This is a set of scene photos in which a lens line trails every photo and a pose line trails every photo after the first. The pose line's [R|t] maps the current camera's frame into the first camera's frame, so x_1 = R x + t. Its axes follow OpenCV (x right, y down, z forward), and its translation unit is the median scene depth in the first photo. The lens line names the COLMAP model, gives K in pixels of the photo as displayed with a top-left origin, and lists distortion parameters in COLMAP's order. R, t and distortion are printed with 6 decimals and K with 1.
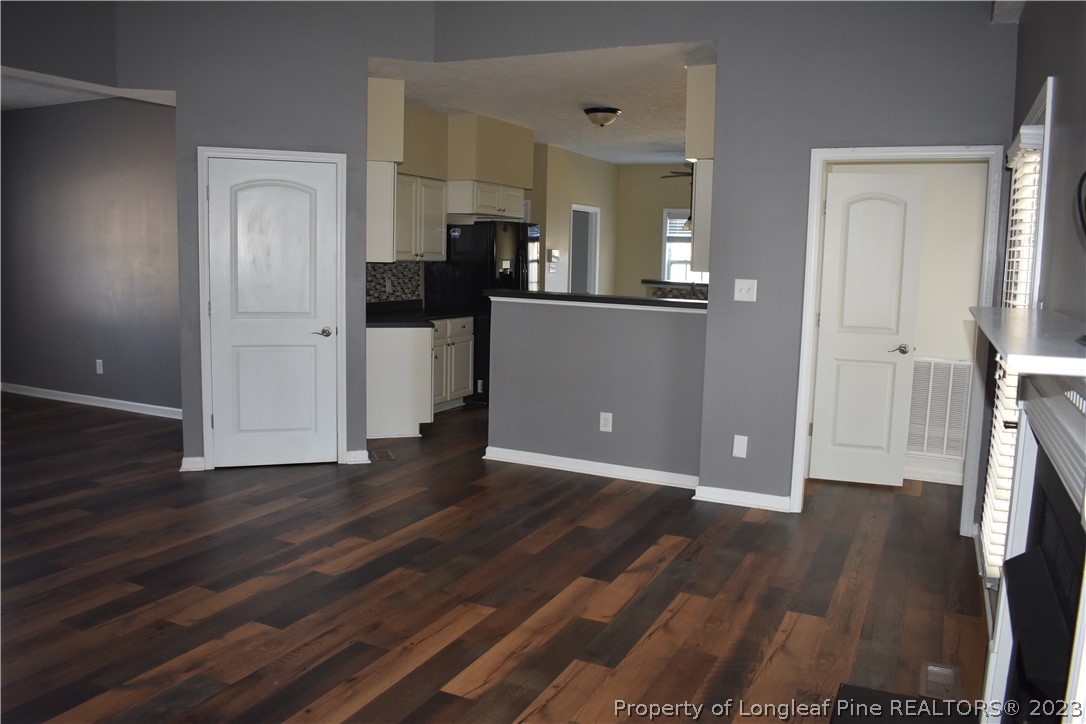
lens RADIAL K [[850.8, 0, 549.1], [0, 850.8, 363.7], [0, 0, 1]] dist [-0.094703, 0.017028]
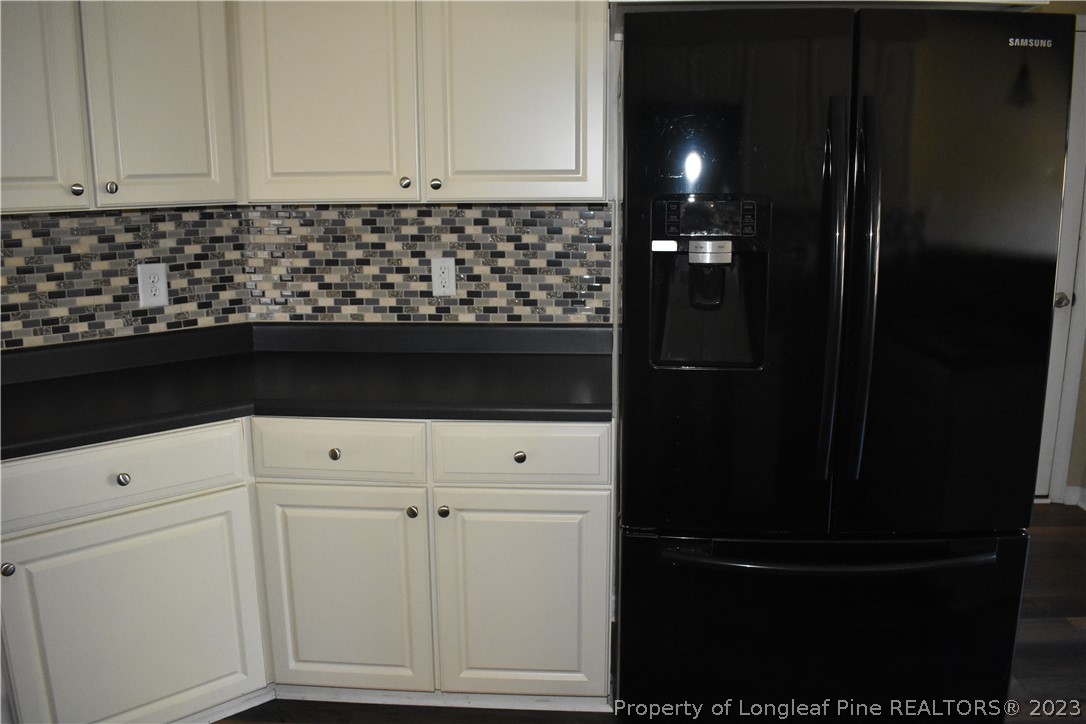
lens RADIAL K [[850.8, 0, 546.8], [0, 850.8, 363.7], [0, 0, 1]] dist [-0.094703, 0.017028]
pose [[0.389133, 0.170103, -0.905340, 0.135804], [-0.105807, 0.984552, 0.139508, -0.110661], [0.915085, 0.041505, 0.401120, 0.916278]]
